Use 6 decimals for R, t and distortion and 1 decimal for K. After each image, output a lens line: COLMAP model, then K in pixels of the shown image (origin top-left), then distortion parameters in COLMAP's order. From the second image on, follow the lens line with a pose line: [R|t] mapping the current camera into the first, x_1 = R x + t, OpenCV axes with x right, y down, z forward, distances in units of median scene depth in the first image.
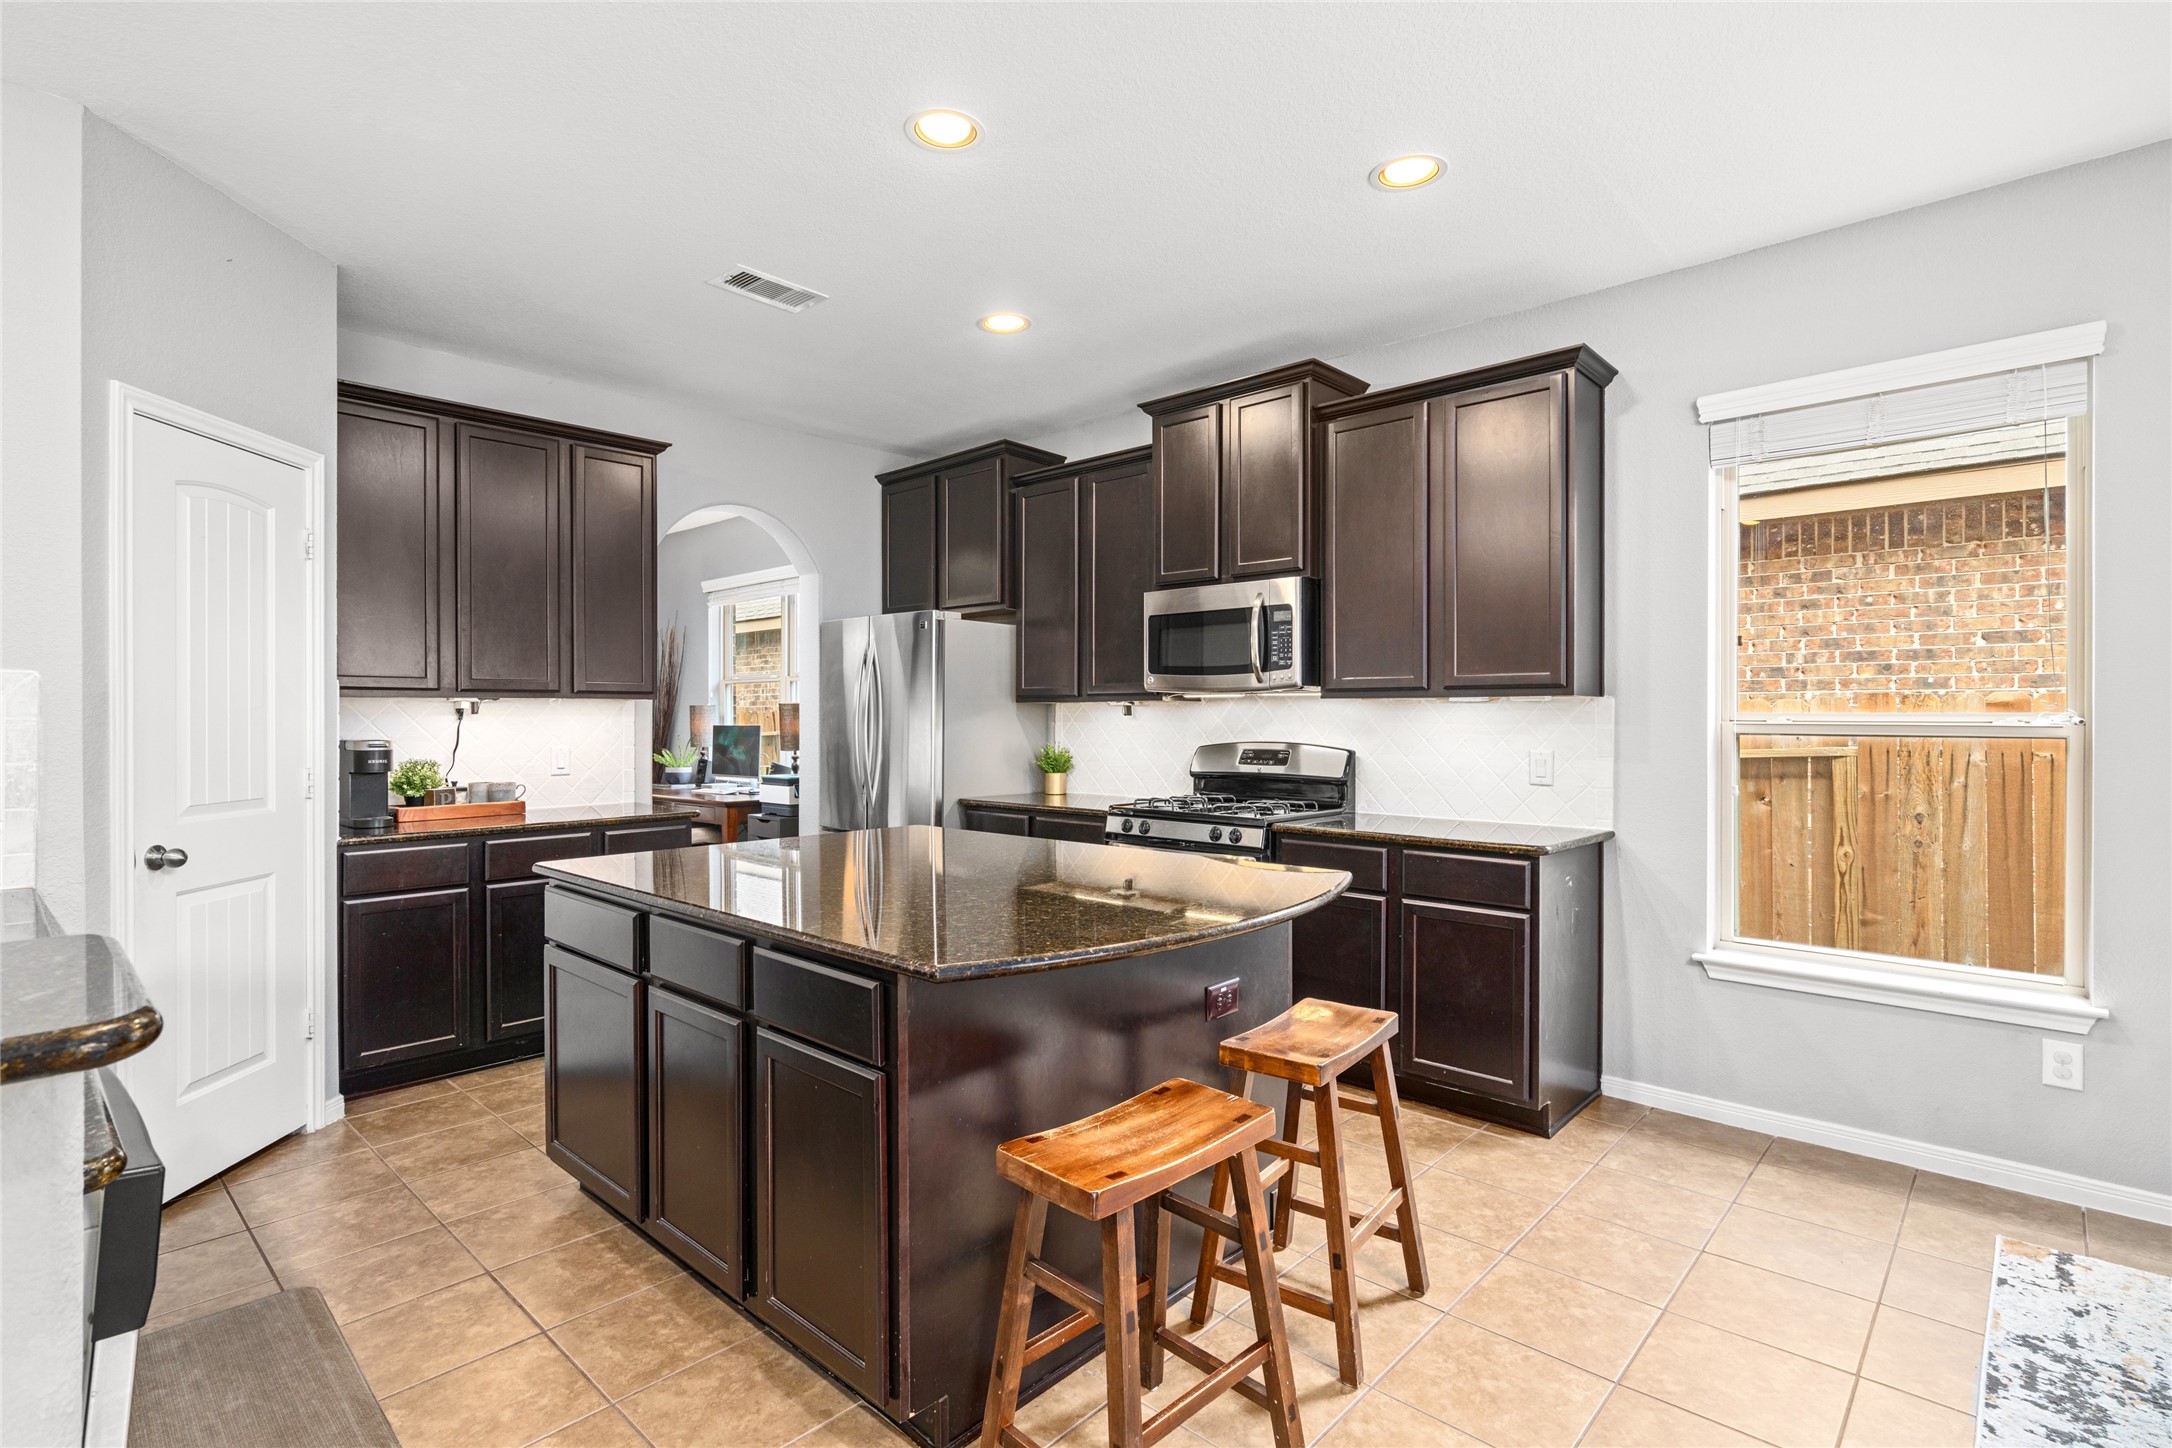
lens RADIAL K [[1043.0, 0, 1082.9], [0, 1043.0, 717.8], [0, 0, 1]] dist [0.000415, 0.000462]
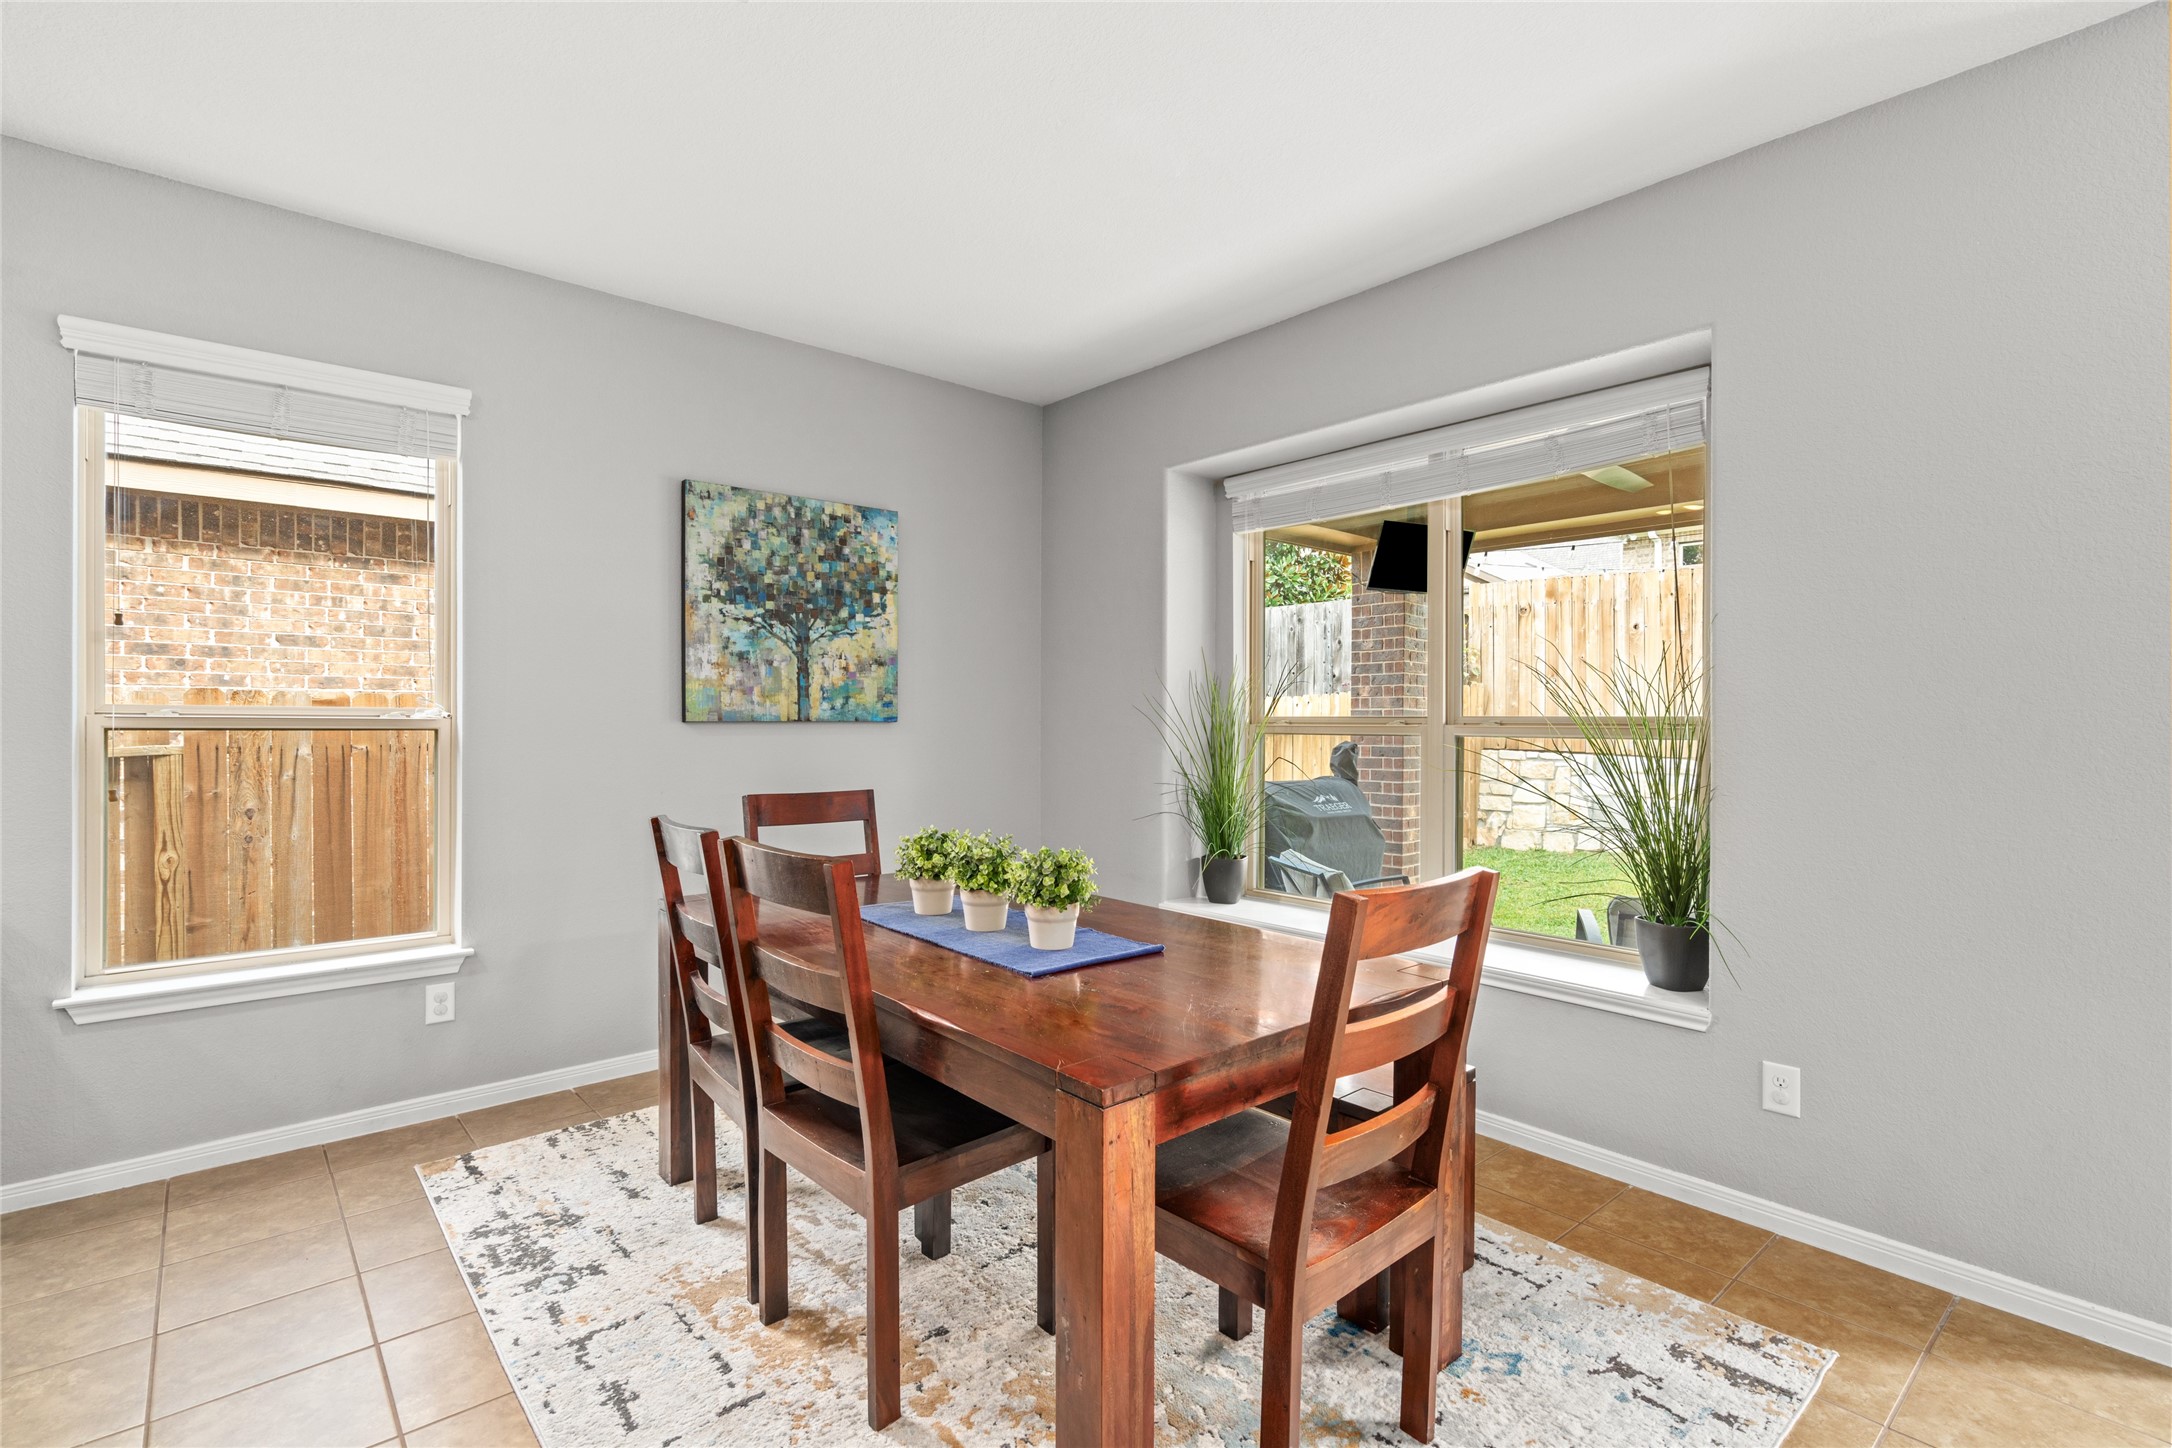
lens RADIAL K [[1010.1, 0, 1083.7], [0, 1010.1, 724.0], [0, 0, 1]] dist [0.002662, 0.000501]
pose [[0.105009, -0.001590, 0.994470, -0.086062], [-0.002085, 0.999996, 0.001819, 0.006146], [-0.994469, -0.002264, 0.105005, 0.095921]]
